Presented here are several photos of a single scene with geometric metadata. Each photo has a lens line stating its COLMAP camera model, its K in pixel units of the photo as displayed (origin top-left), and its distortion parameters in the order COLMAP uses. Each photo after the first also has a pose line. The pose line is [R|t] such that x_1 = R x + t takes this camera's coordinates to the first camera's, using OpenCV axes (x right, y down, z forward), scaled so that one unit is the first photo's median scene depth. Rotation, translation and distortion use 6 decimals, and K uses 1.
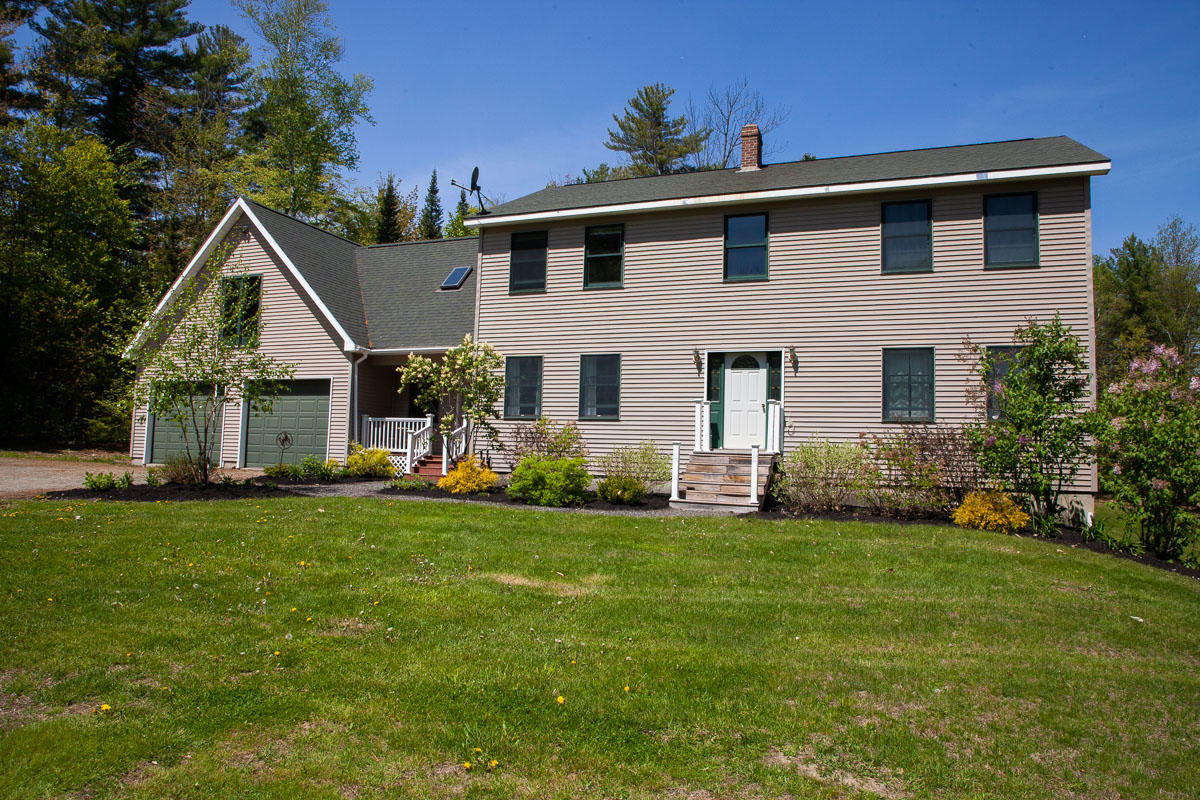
lens RADIAL K [[817.0, 0, 593.0], [0, 817.0, 406.4], [0, 0, 1]] dist [-0.067595, 0.031920]
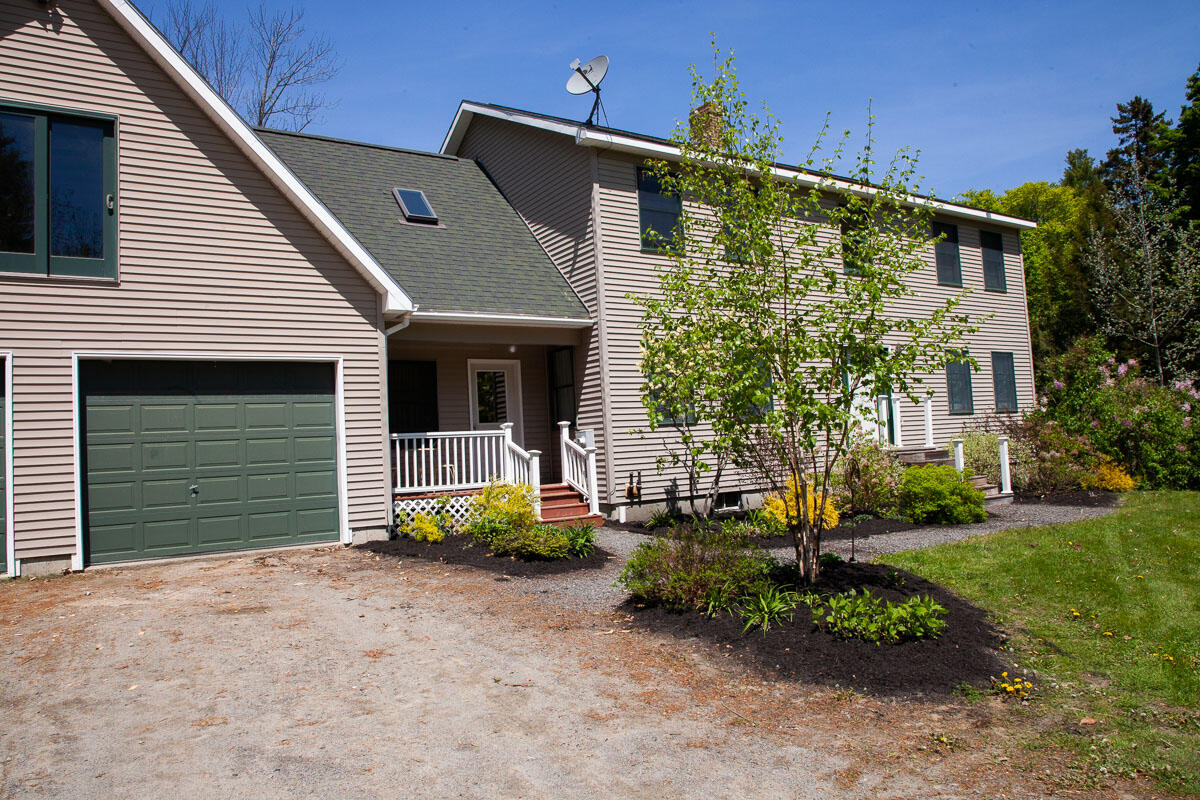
lens RADIAL K [[817.0, 0, 597.5], [0, 817.0, 397.7], [0, 0, 1]] dist [-0.067595, 0.031920]
pose [[0.569882, -0.016823, 0.821555, -0.714010], [0.004711, 0.999841, 0.017206, -0.021291], [-0.821713, -0.005935, 0.569870, 0.623612]]
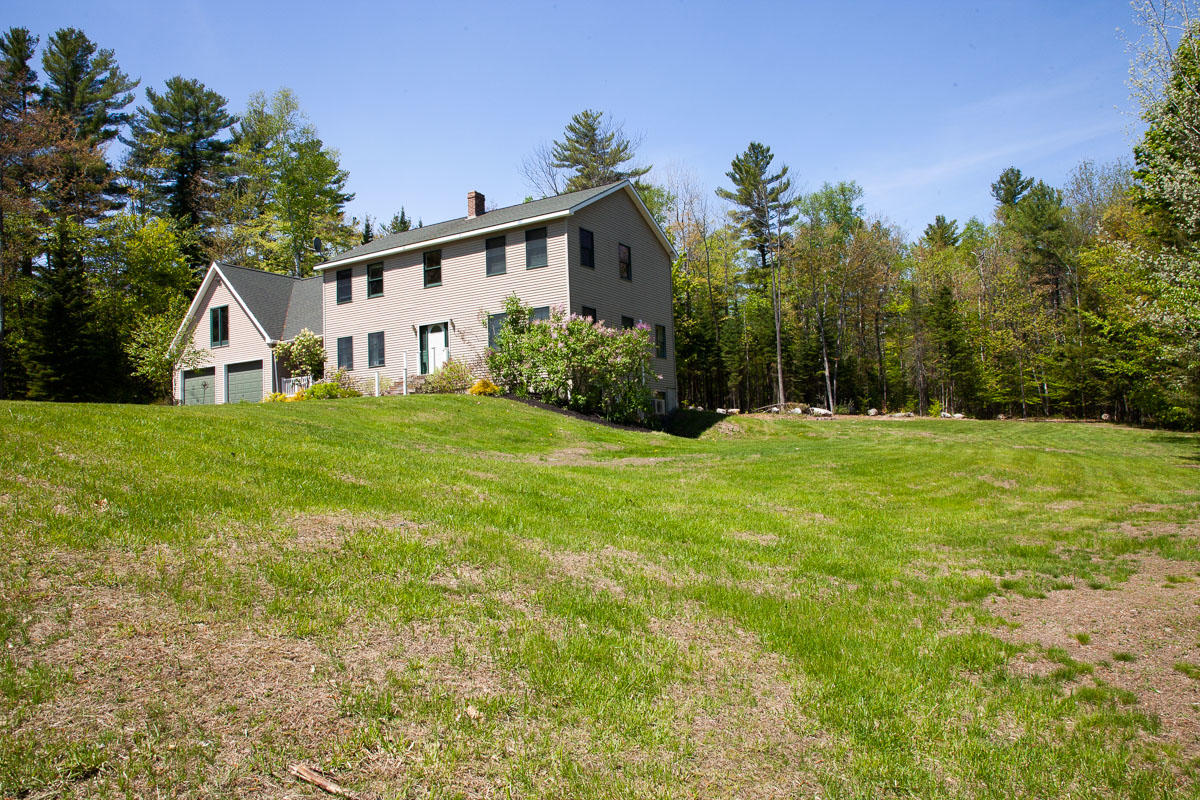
lens RADIAL K [[817.0, 0, 606.3], [0, 817.0, 399.3], [0, 0, 1]] dist [-0.067595, 0.031920]
pose [[0.987443, -0.083049, -0.134384, 0.731853], [0.085131, 0.996322, 0.009807, 0.111834], [0.133076, -0.021124, 0.990881, -0.749681]]
